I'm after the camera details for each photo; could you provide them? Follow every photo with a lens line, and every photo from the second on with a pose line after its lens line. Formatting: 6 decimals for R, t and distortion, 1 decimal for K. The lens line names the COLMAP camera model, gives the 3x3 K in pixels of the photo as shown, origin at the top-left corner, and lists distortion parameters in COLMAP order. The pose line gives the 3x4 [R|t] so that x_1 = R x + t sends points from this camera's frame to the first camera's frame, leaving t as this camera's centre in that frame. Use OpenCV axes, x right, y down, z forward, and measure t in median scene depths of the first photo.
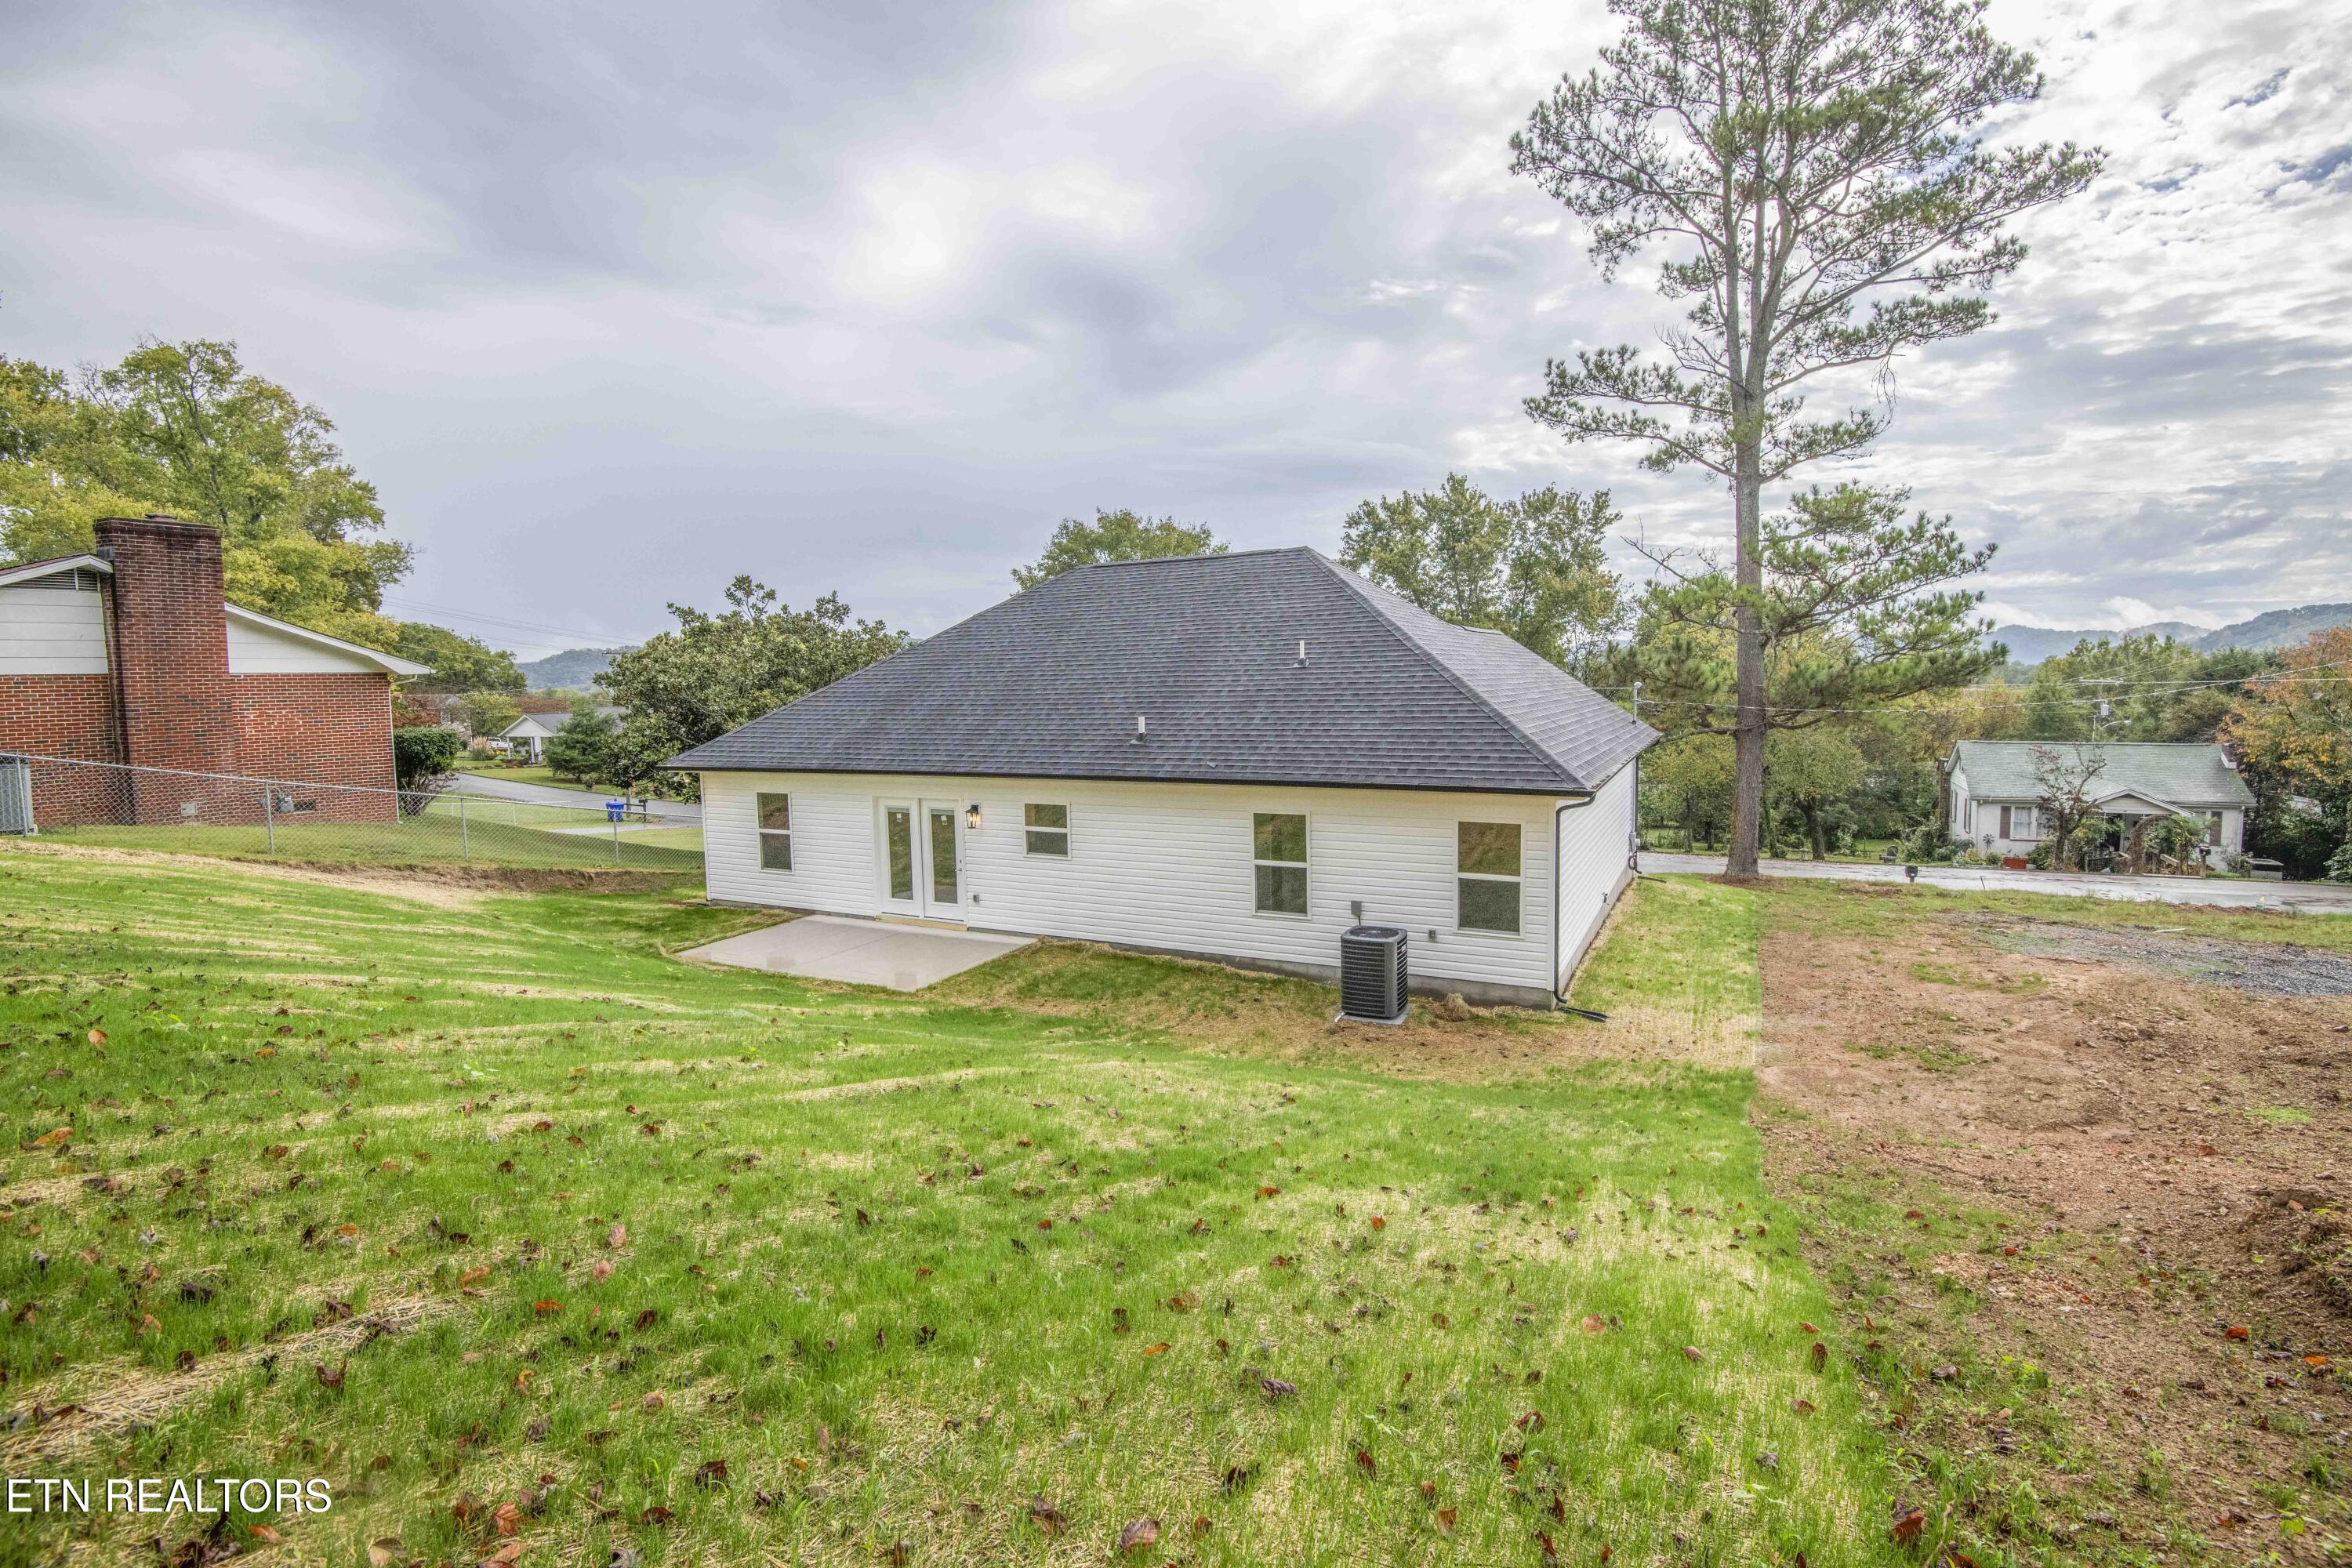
lens RADIAL K [[1088.9, 0, 1185.7], [0, 1088.9, 776.0], [0, 0, 1]] dist [-0.022170, -0.012021]
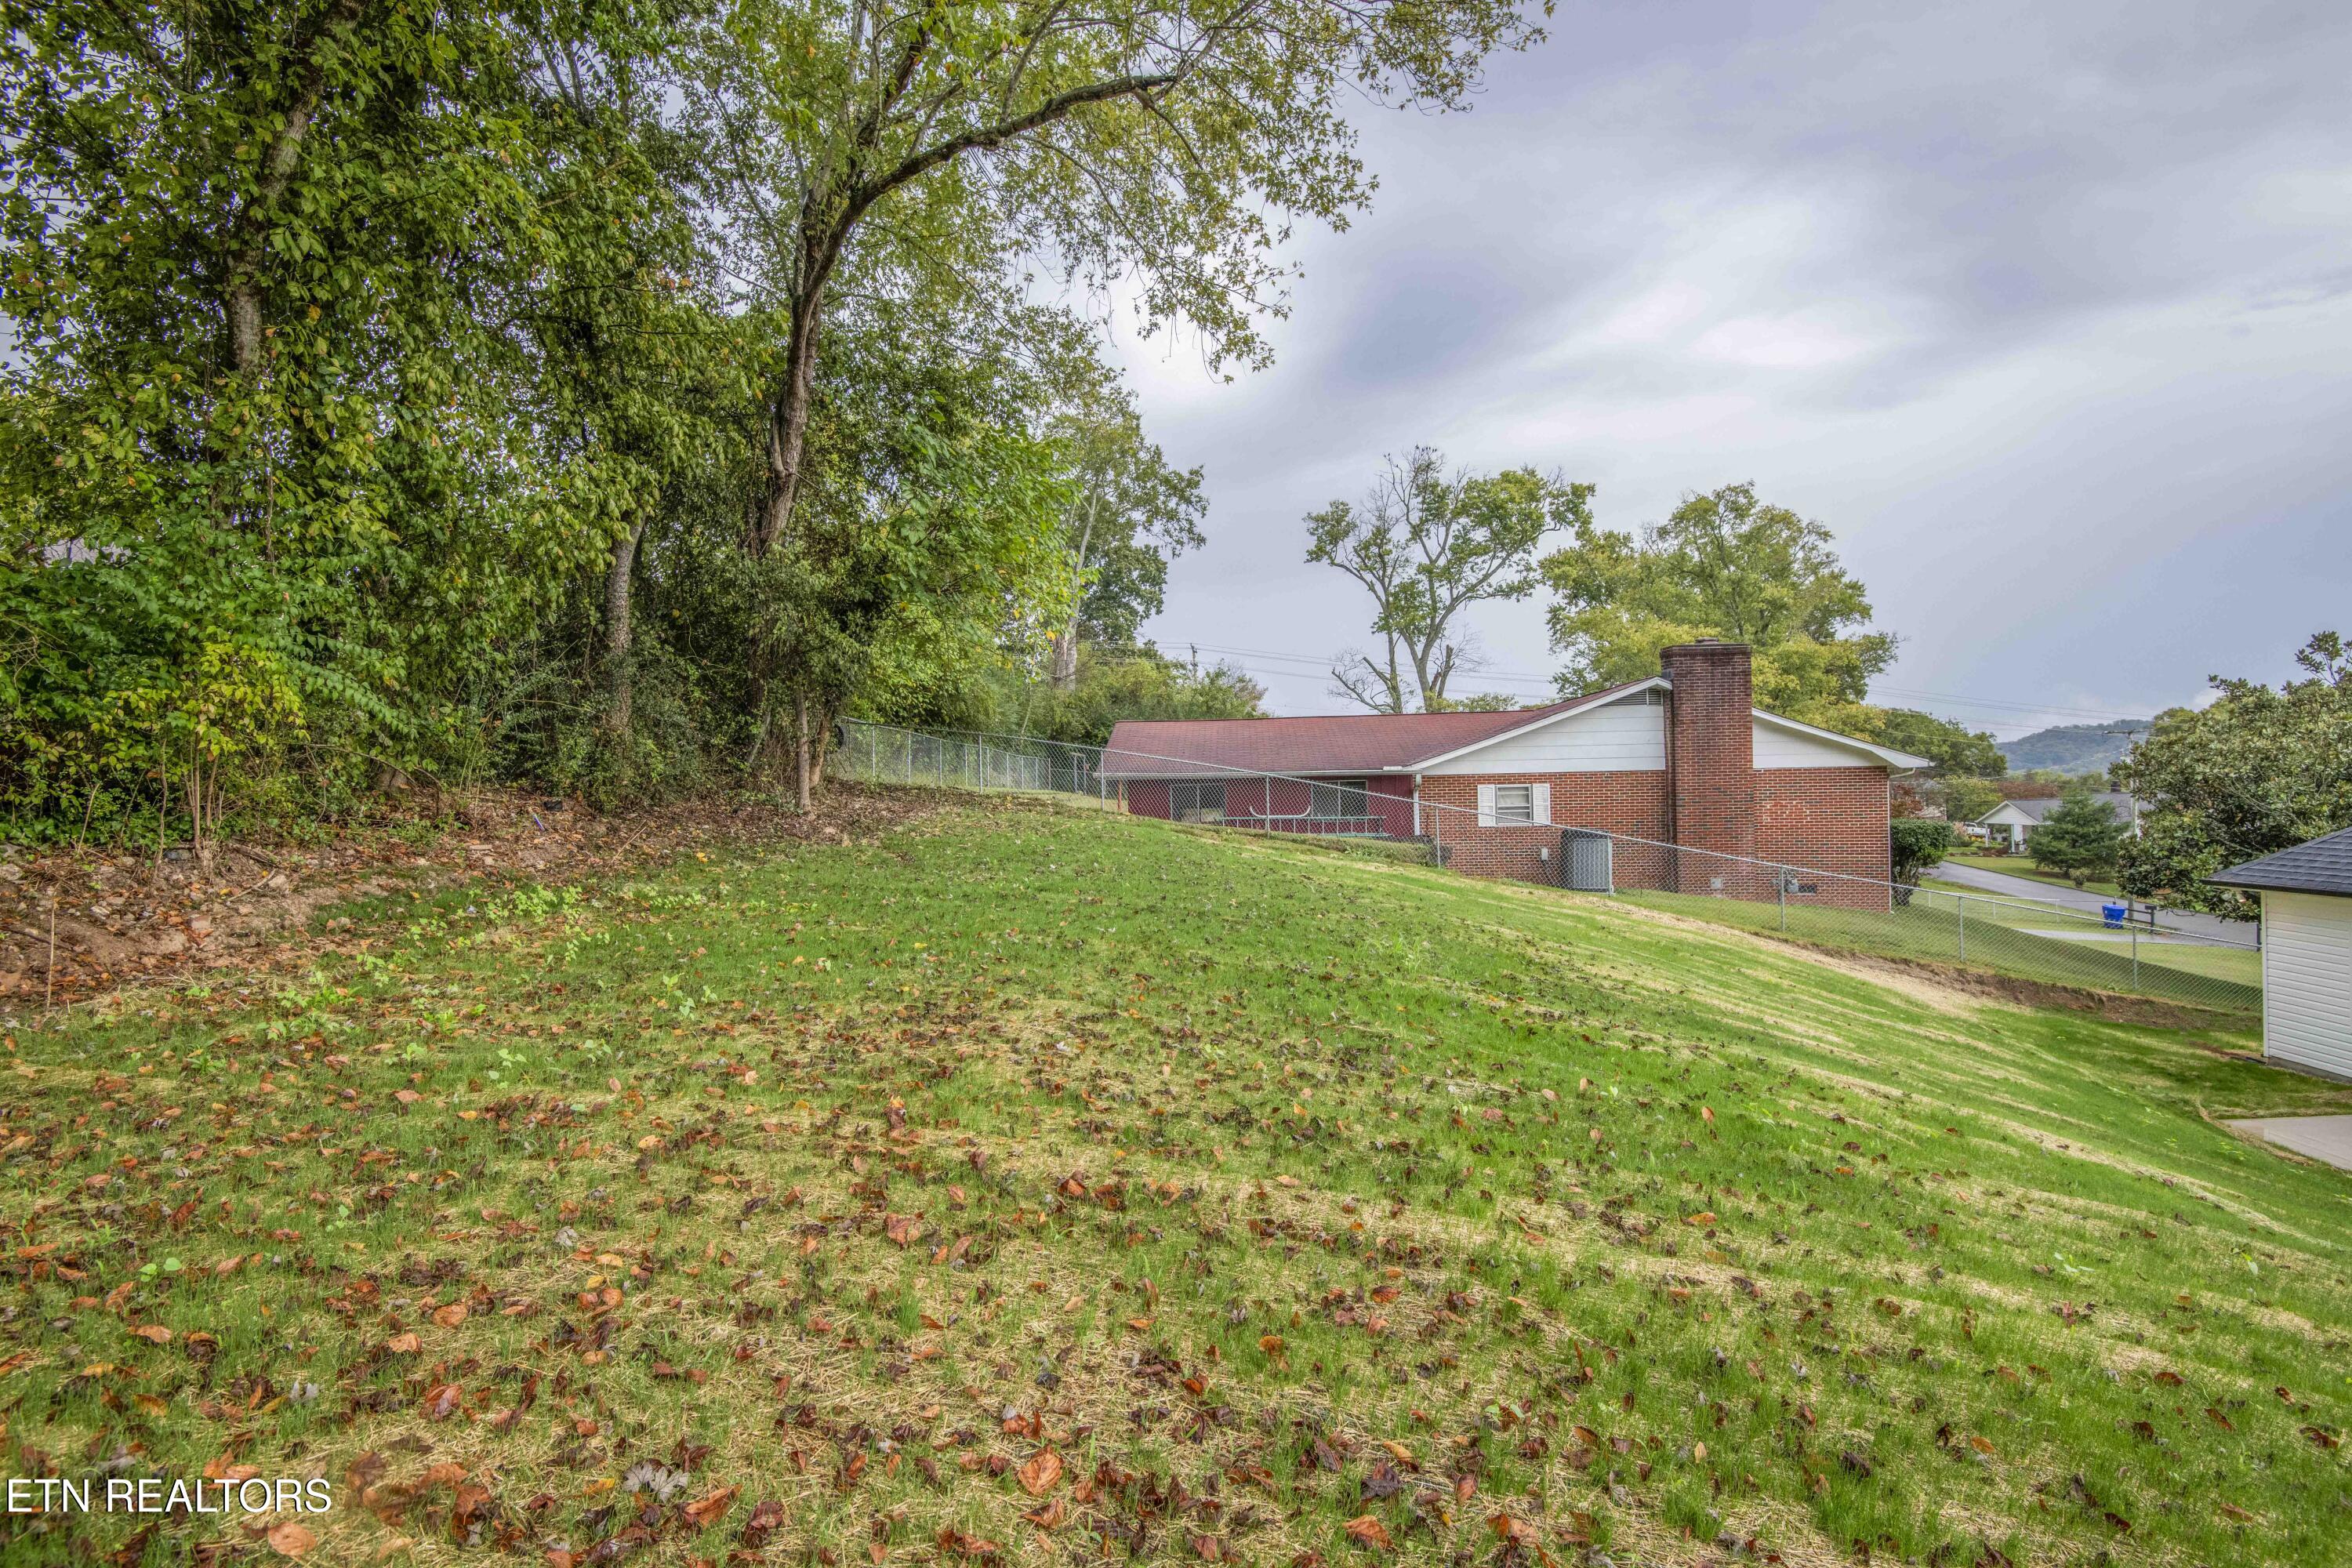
lens RADIAL K [[1088.9, 0, 1196.6], [0, 1088.9, 788.1], [0, 0, 1]] dist [-0.022170, -0.012021]
pose [[0.374213, 0.005898, -0.927324, -0.029951], [-0.063341, 0.997807, -0.019214, -0.012940], [0.925177, 0.065927, 0.373766, -0.002888]]
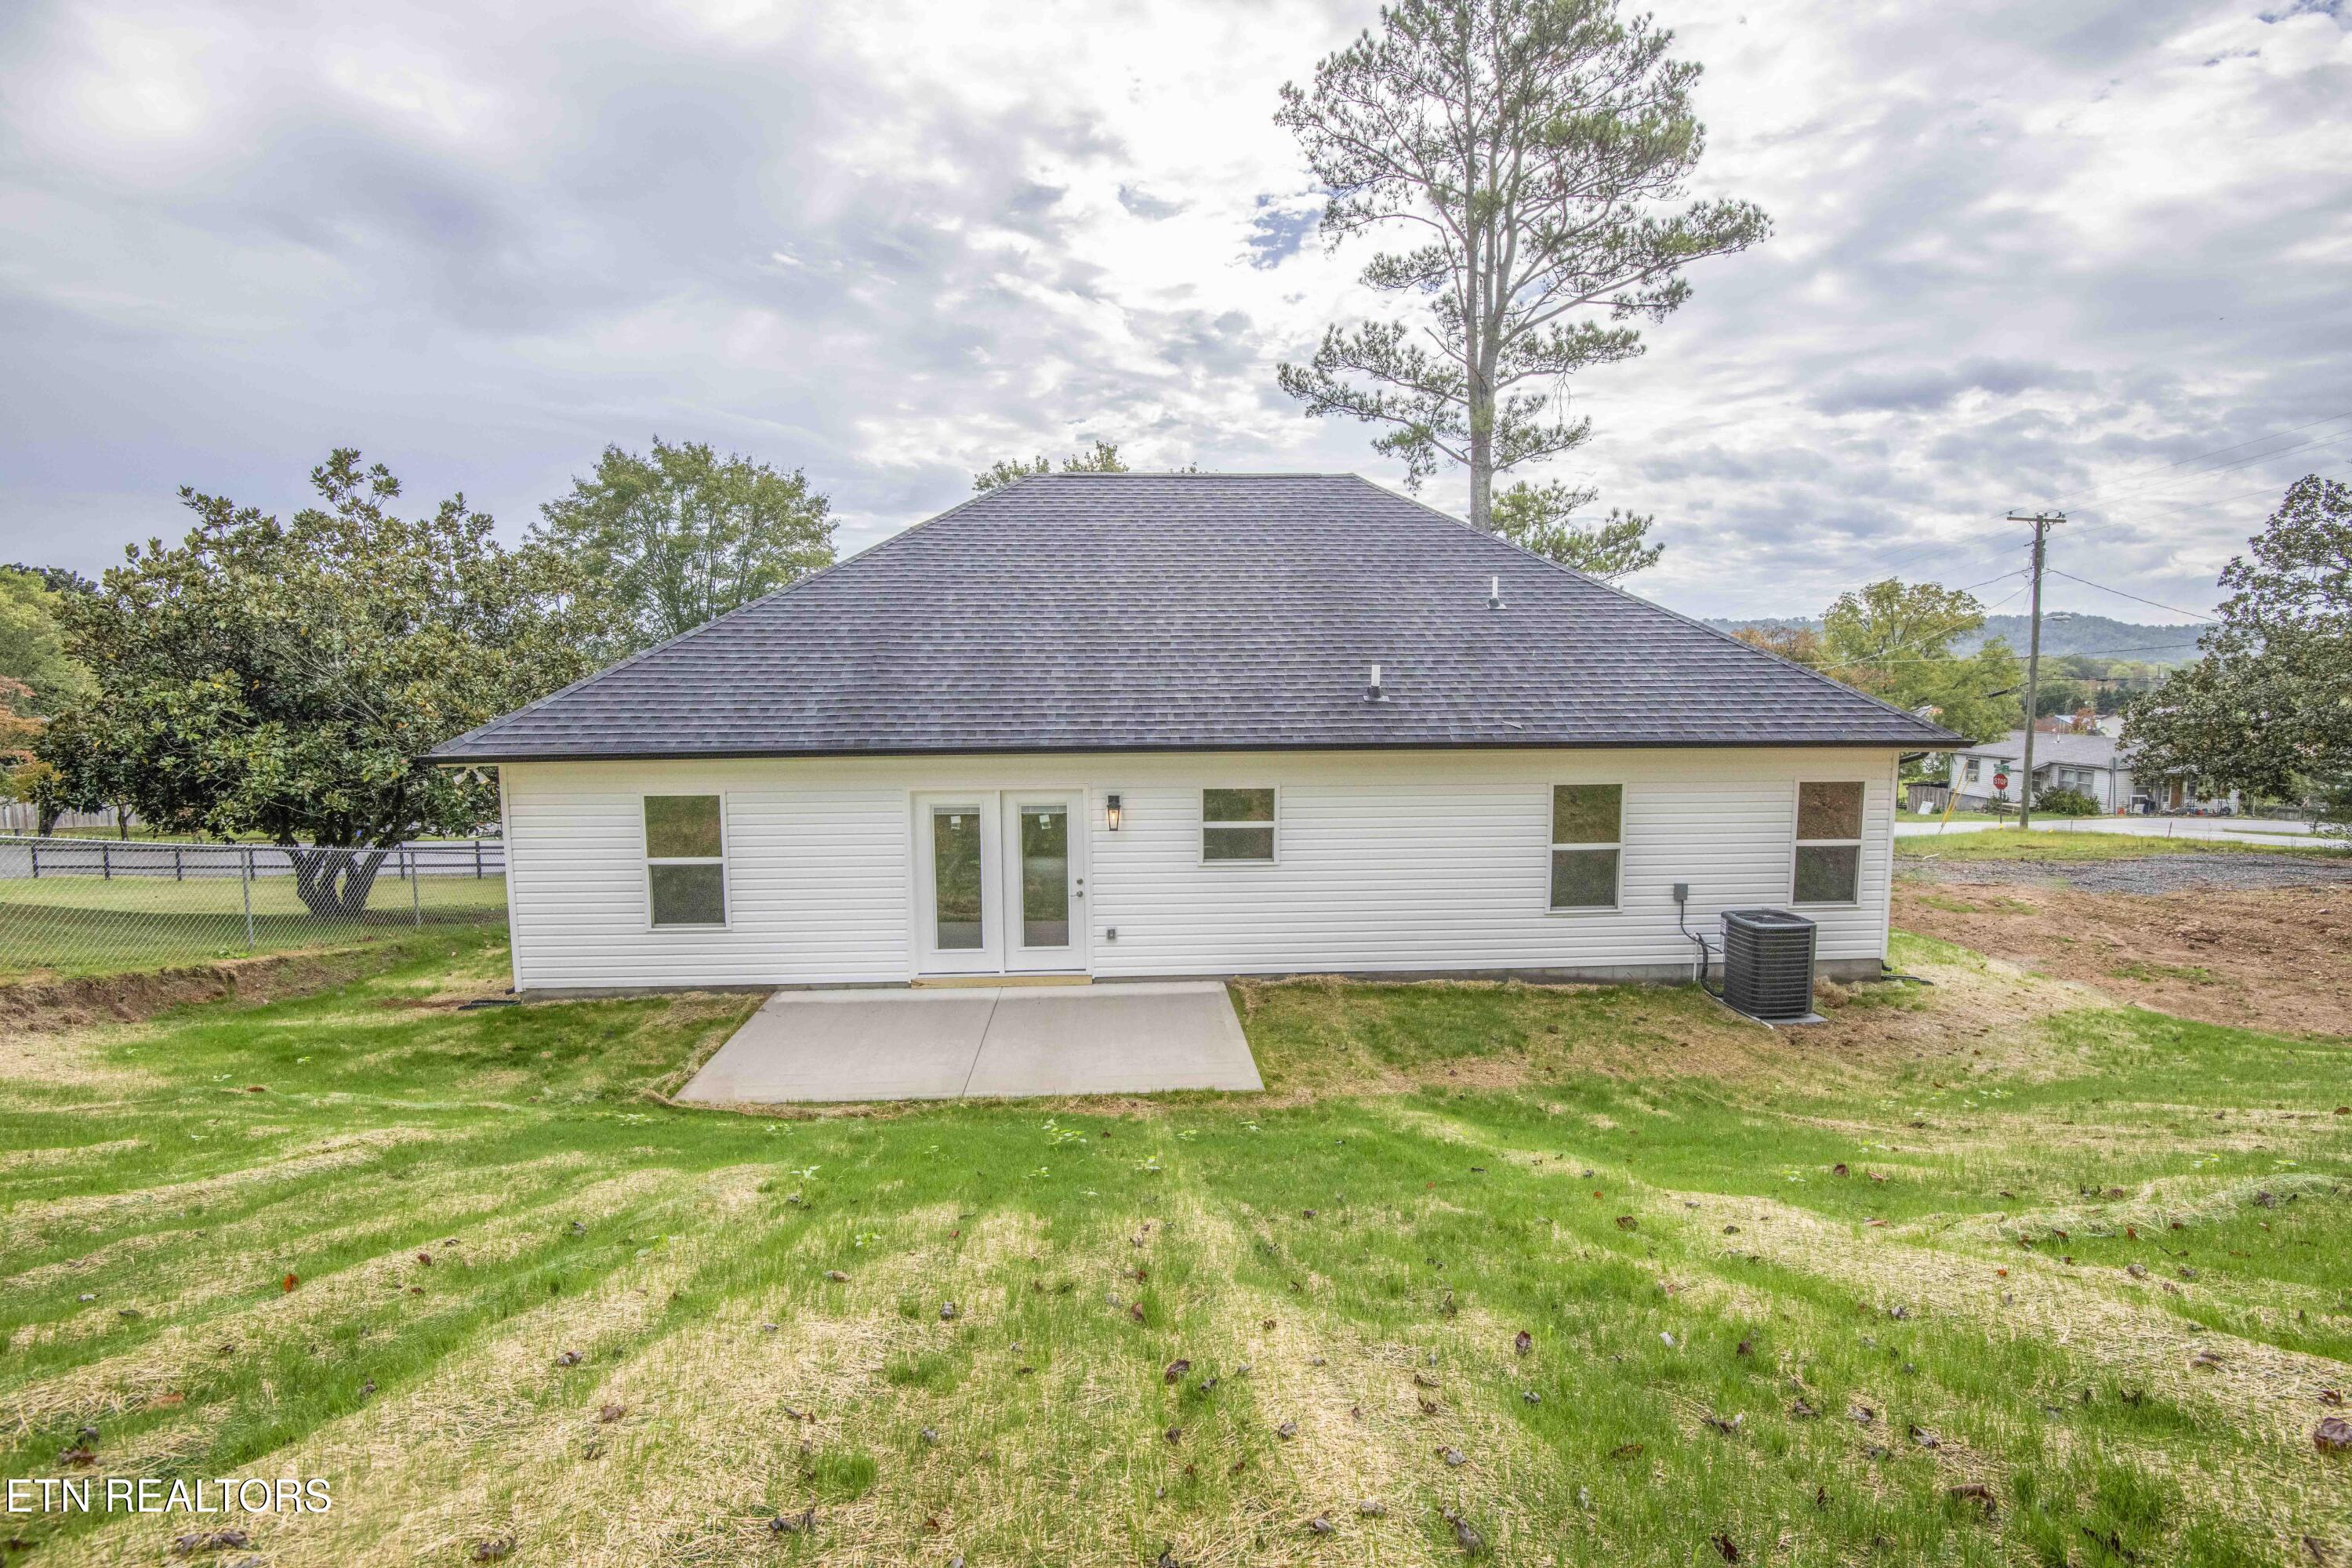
lens RADIAL K [[1088.9, 0, 1166.9], [0, 1088.9, 773.1], [0, 0, 1]] dist [-0.022170, -0.012021]
pose [[0.861219, -0.033933, 0.507100, -0.388335], [0.032824, 0.999399, 0.011129, 0.004747], [-0.507173, 0.007060, 0.861815, 0.309200]]
